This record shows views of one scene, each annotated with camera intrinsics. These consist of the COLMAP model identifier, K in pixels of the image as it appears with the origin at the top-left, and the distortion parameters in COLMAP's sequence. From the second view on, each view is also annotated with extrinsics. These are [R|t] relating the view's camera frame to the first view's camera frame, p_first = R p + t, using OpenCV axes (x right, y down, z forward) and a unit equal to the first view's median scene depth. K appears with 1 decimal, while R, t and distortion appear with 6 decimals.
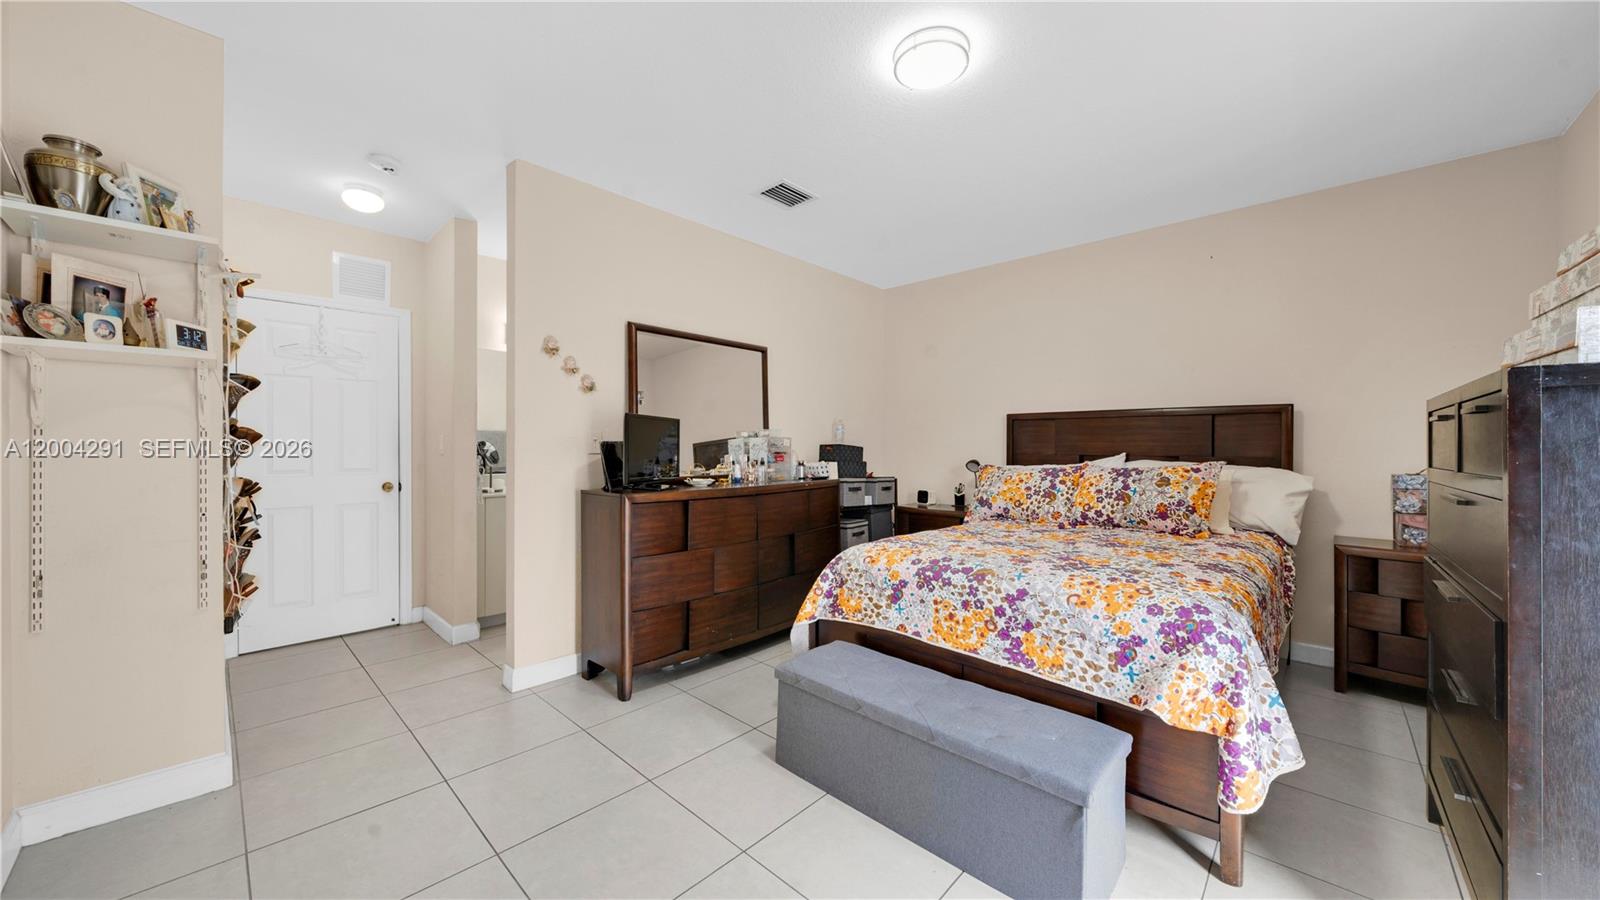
lens RADIAL K [[553.9, 0, 786.1], [0, 553.9, 448.6], [0, 0, 1]] dist [-0.005443, 0.000121]
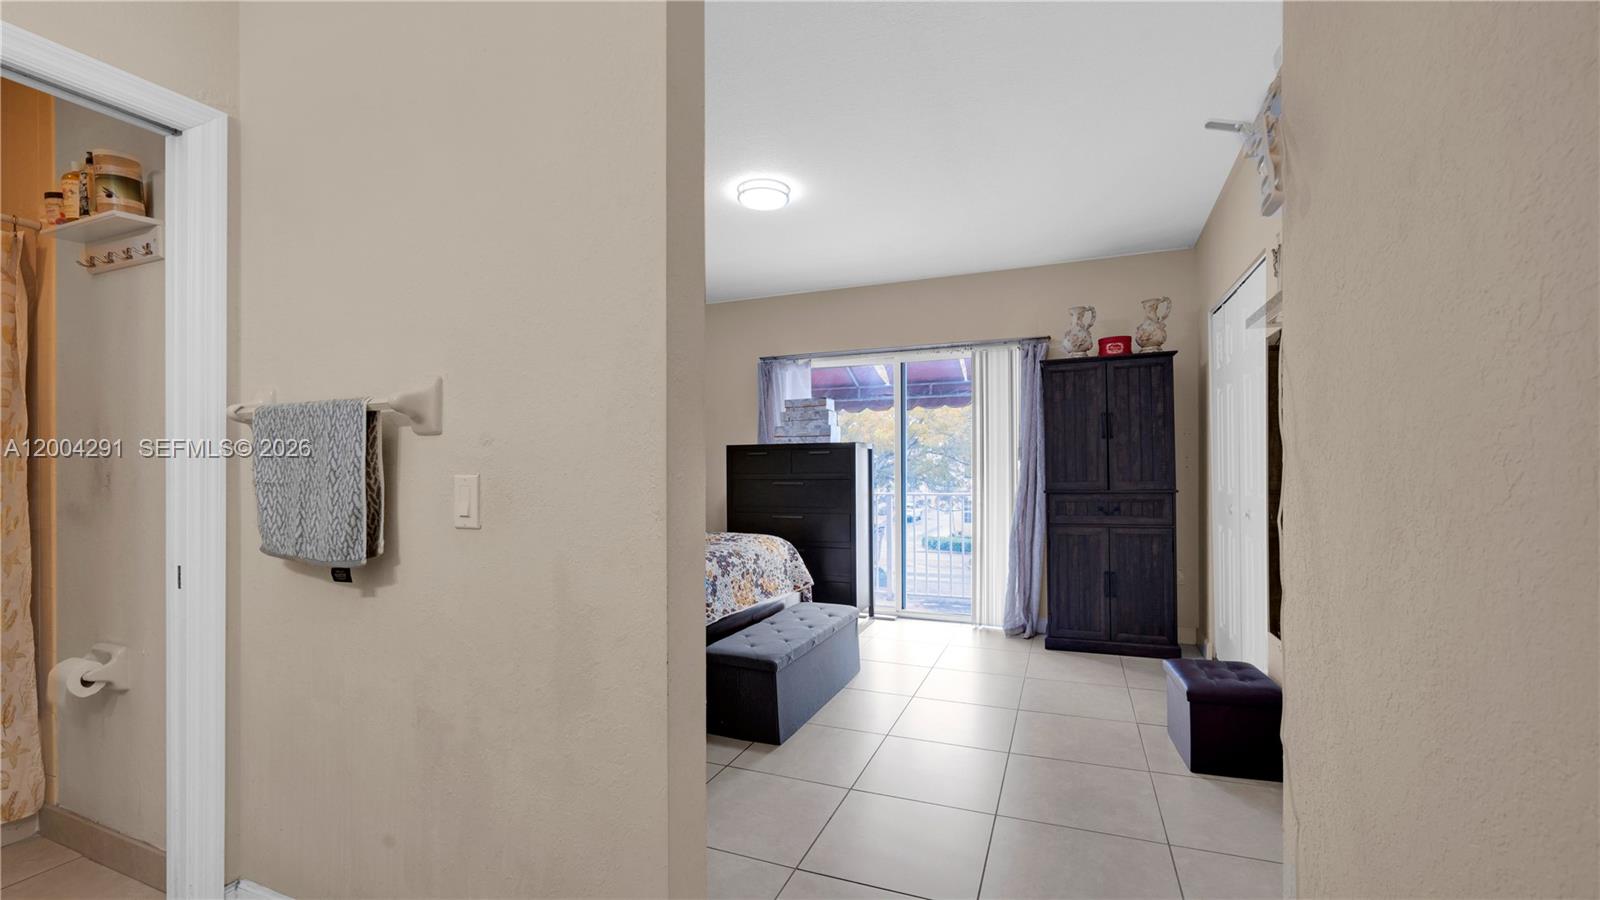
lens RADIAL K [[647.6, 0, 807.8], [0, 647.6, 458.2], [0, 0, 1]] dist [0.000909, 0.000023]
pose [[-0.360591, 0.009889, 0.932671, -1.198485], [0.010245, 0.999925, -0.006641, -0.008181], [-0.932668, 0.007160, -0.360666, 1.330050]]
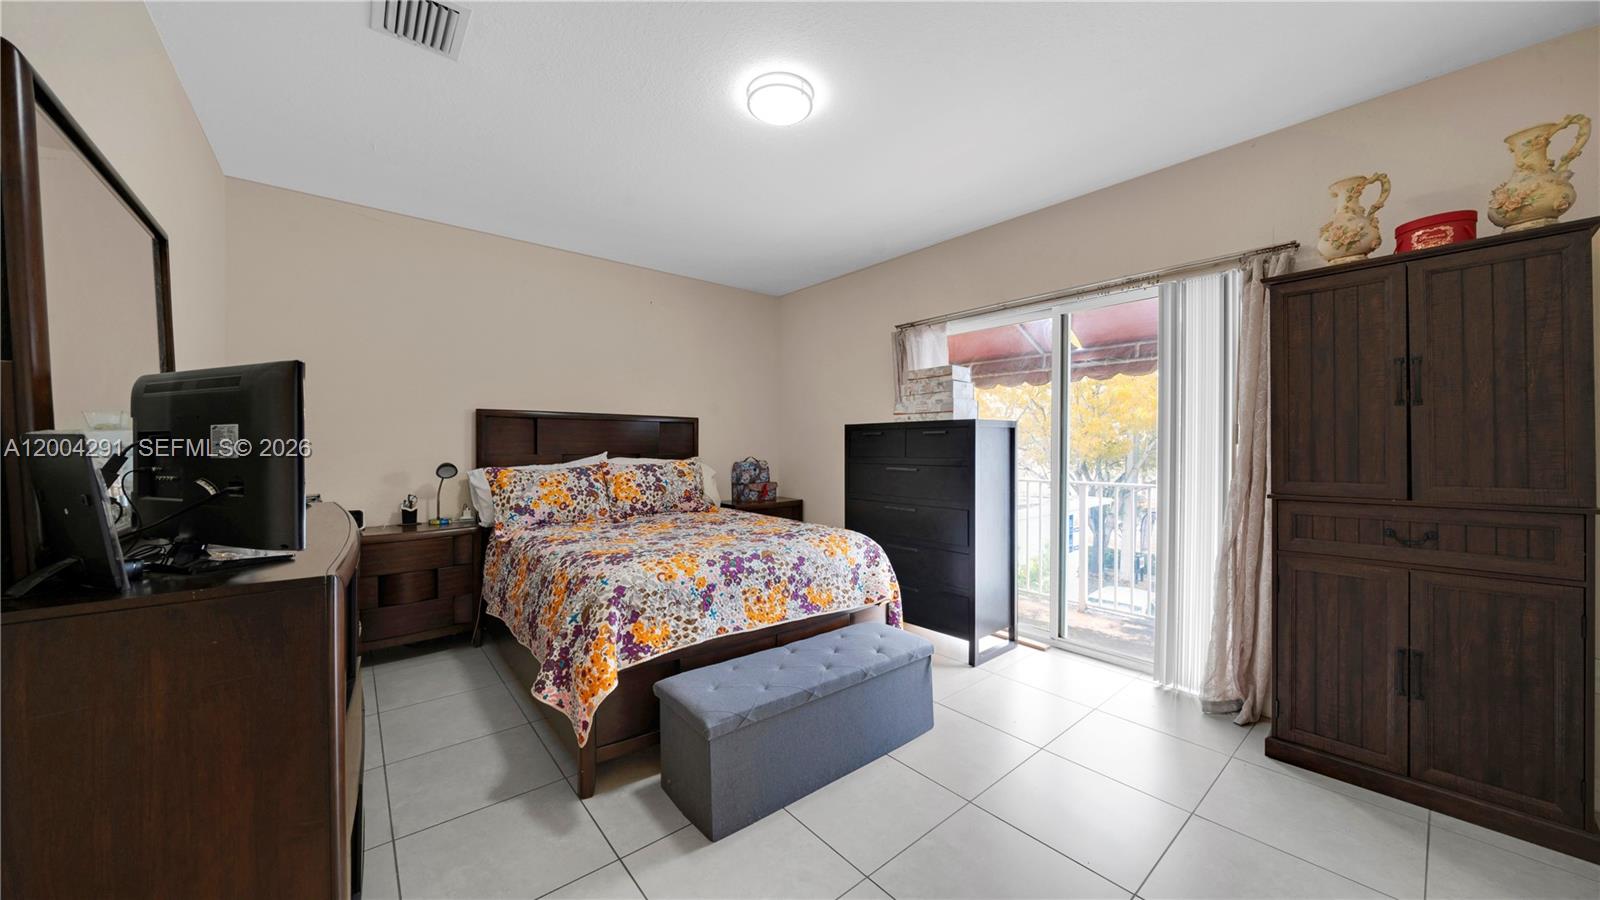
lens RADIAL K [[553.9, 0, 808.0], [0, 553.9, 445.1], [0, 0, 1]] dist [-0.005443, 0.000121]
pose [[0.107621, -0.002065, 0.994190, -0.752159], [0.002969, 0.999994, 0.001756, -0.010226], [-0.994188, 0.002763, 0.107627, 0.727277]]
